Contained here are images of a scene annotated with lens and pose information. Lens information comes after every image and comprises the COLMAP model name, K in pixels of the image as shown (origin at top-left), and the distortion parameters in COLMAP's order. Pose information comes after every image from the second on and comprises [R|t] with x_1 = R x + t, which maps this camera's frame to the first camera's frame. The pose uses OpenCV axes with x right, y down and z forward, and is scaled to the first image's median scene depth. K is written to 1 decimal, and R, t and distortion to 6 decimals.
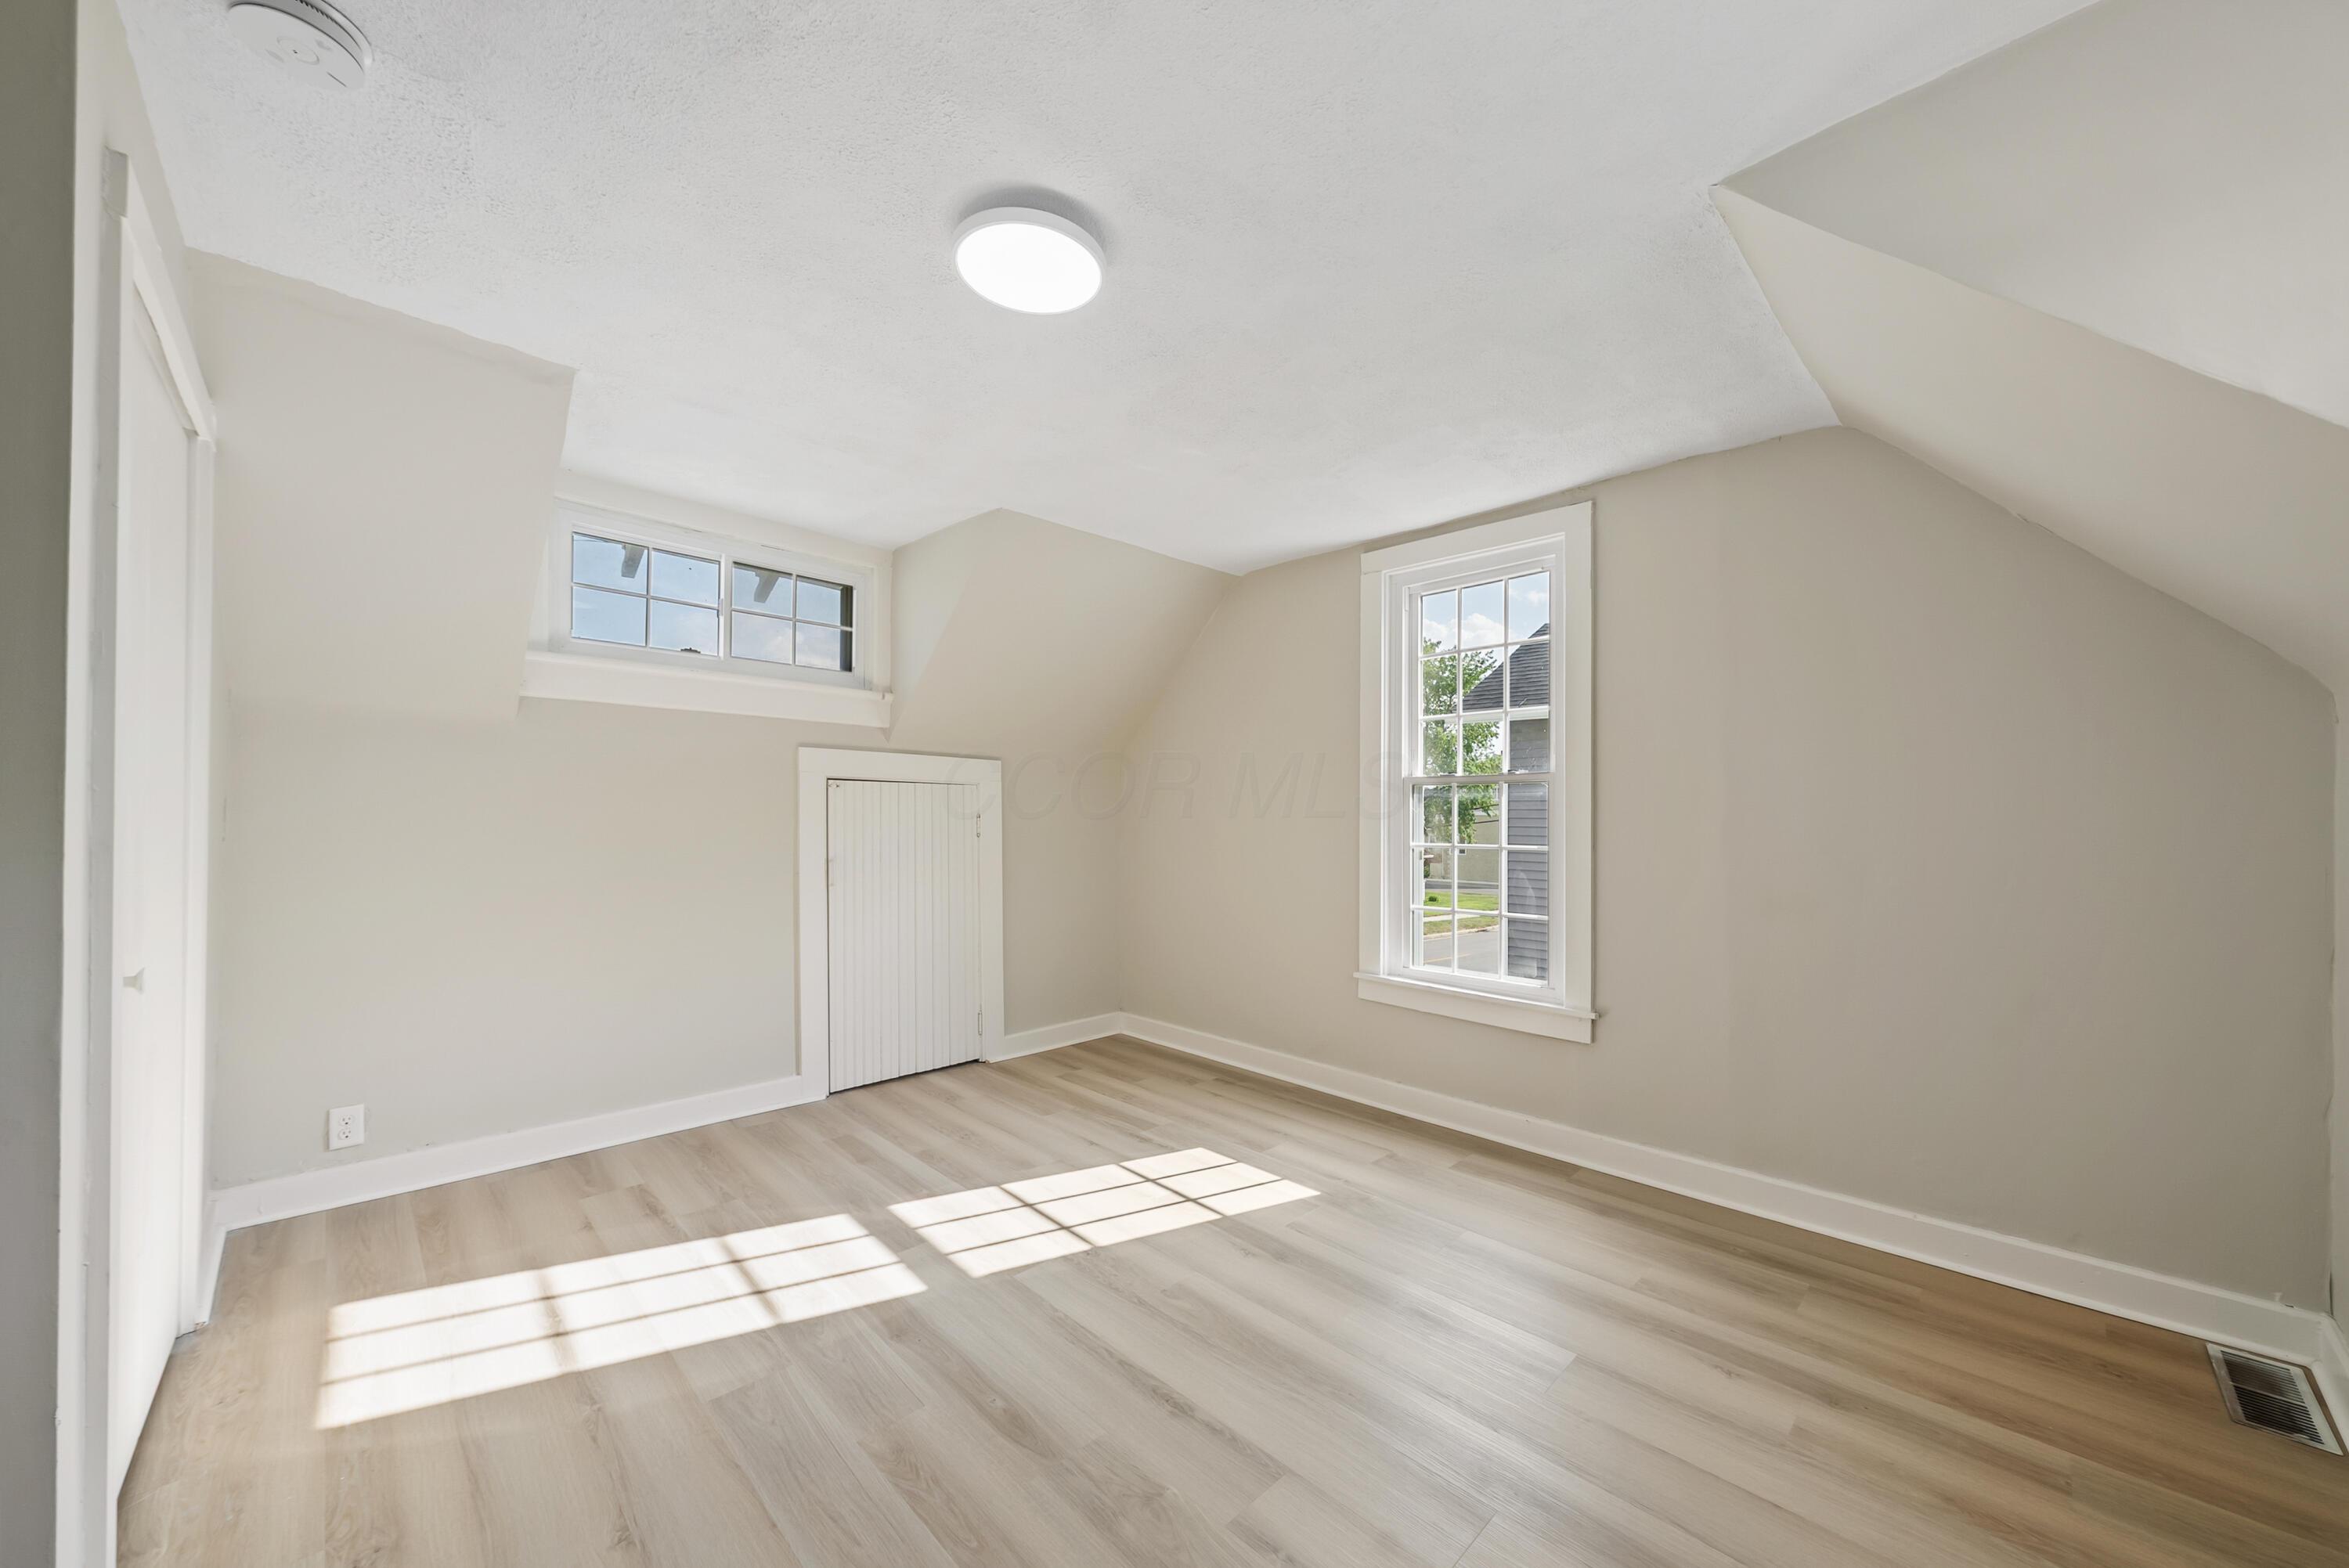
lens RADIAL K [[855.0, 0, 1172.5], [0, 855.0, 805.3], [0, 0, 1]] dist [-0.001198, -0.000269]
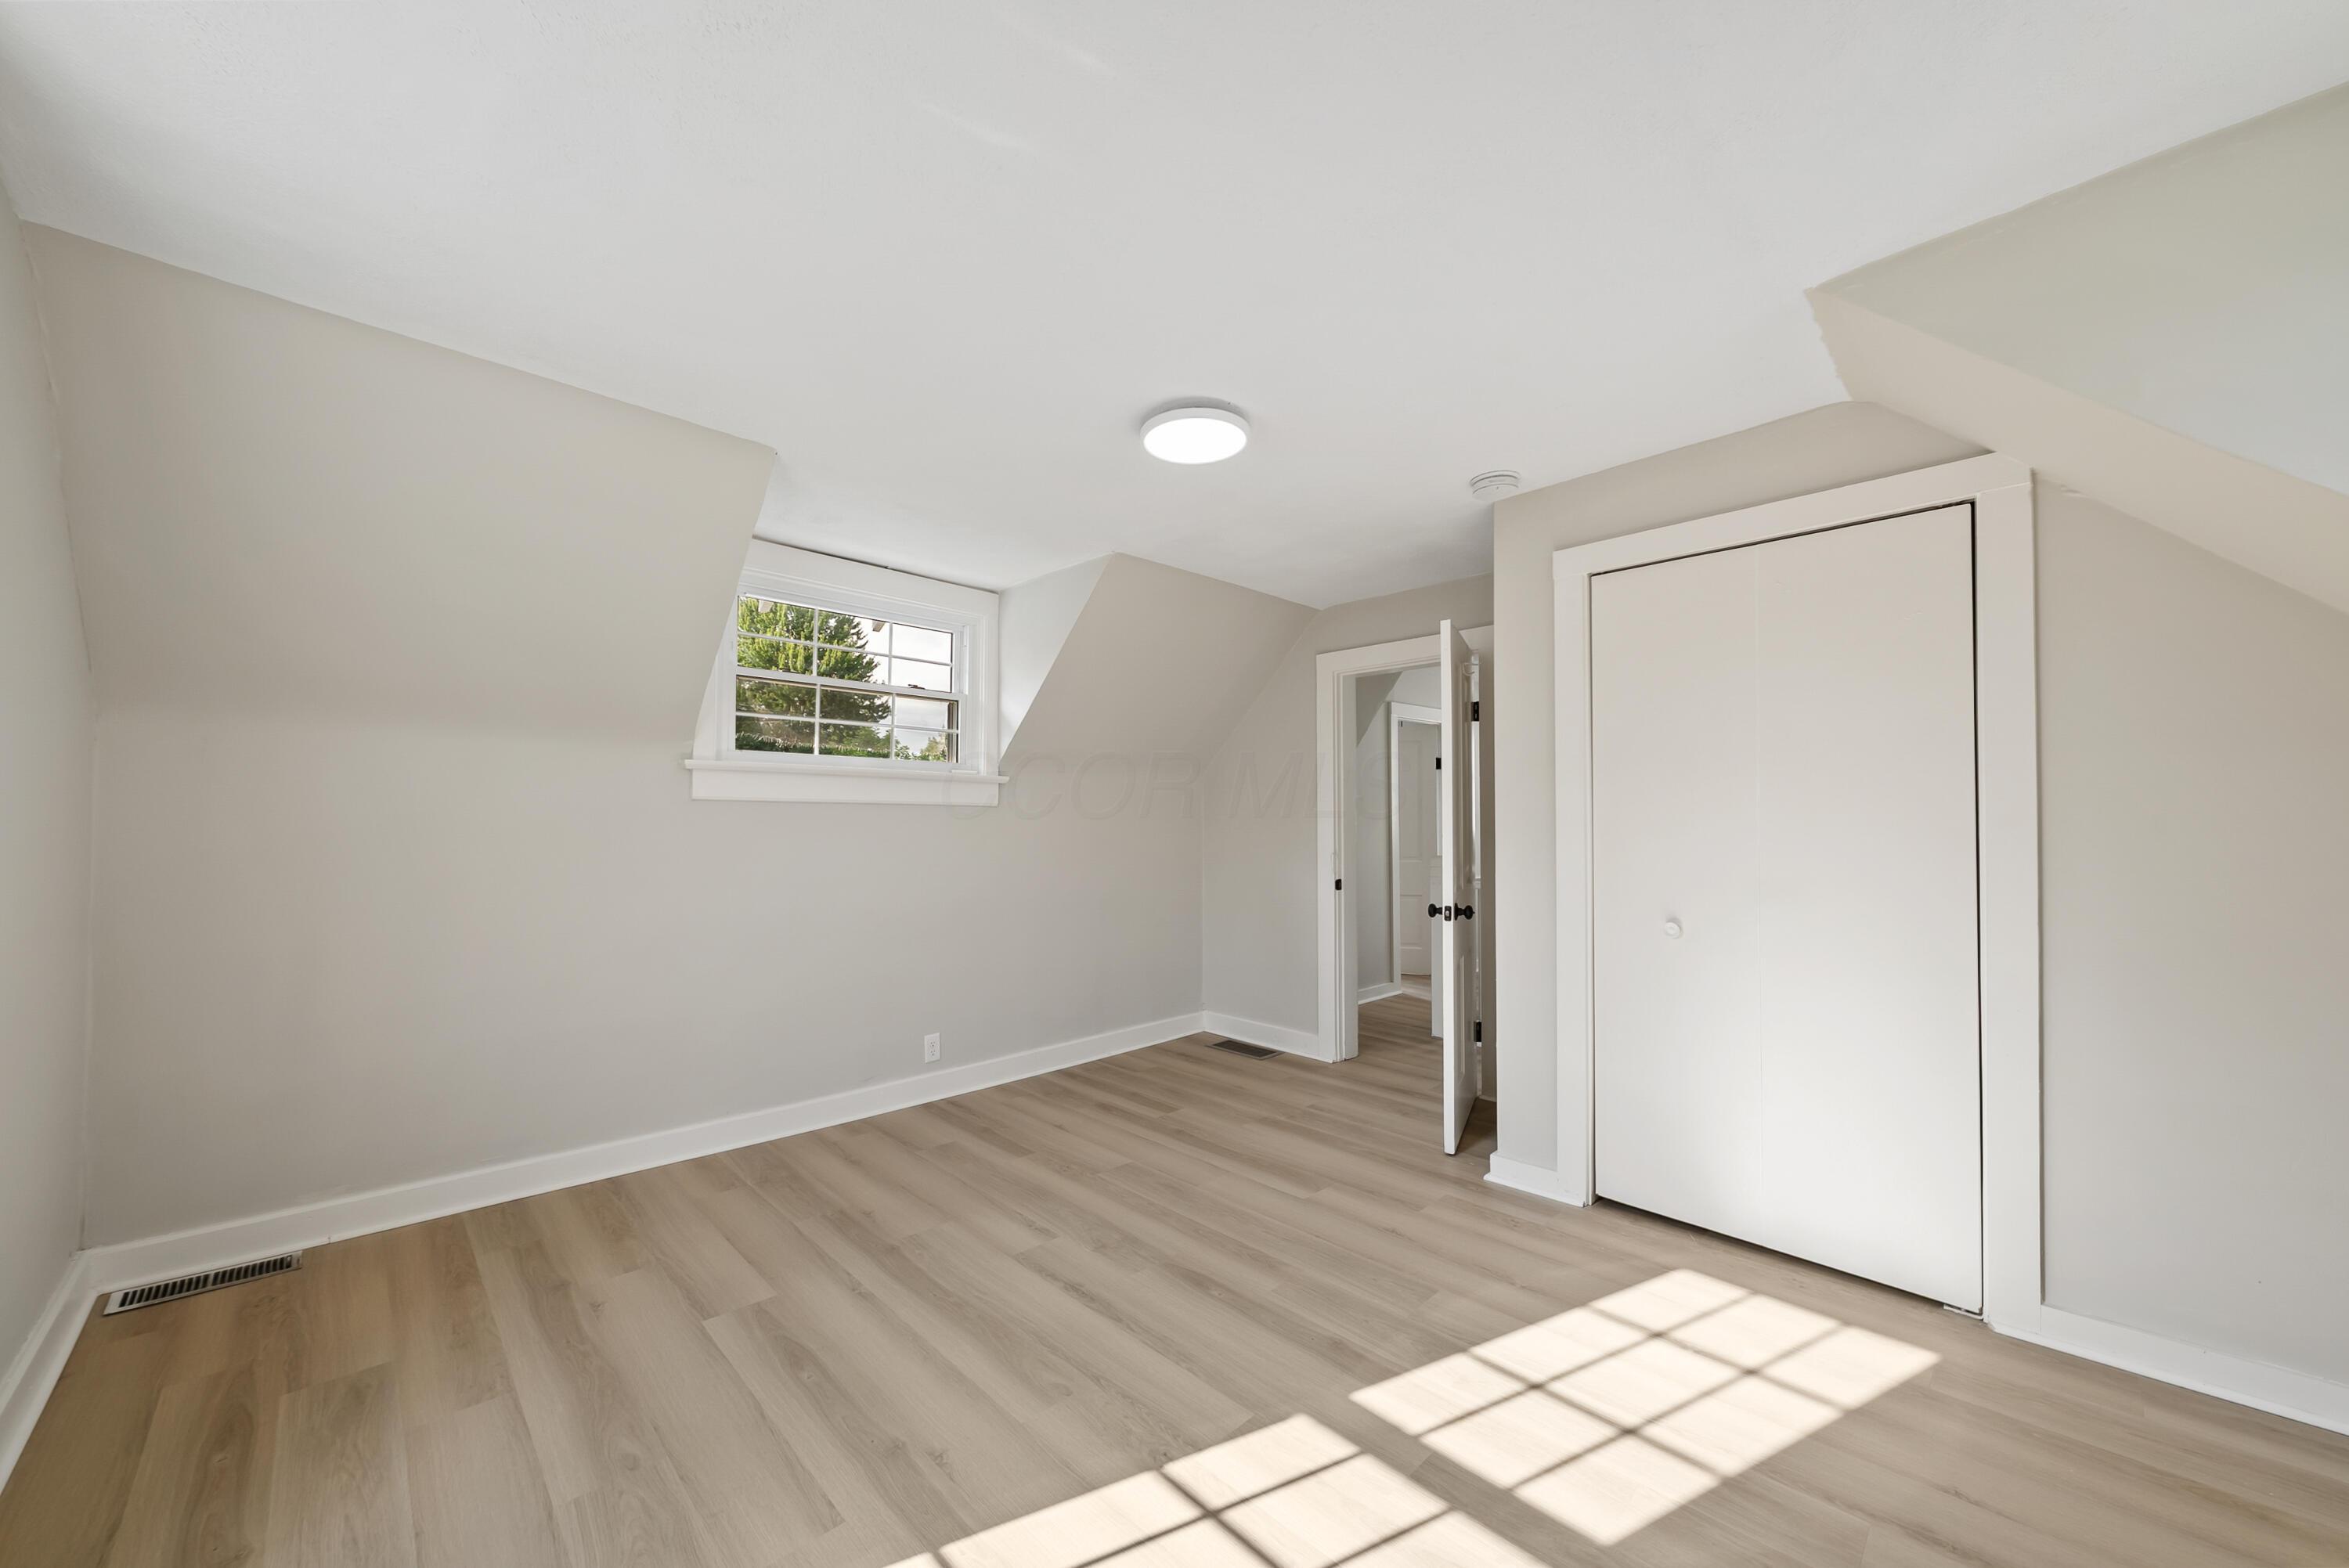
lens RADIAL K [[855.0, 0, 1172.2], [0, 855.0, 802.3], [0, 0, 1]] dist [-0.001198, -0.000269]
pose [[-0.999939, -0.011061, 0.000716, -0.114047], [-0.011079, 0.999346, -0.034430, 0.008195], [-0.000335, -0.034435, -0.999407, 1.994490]]
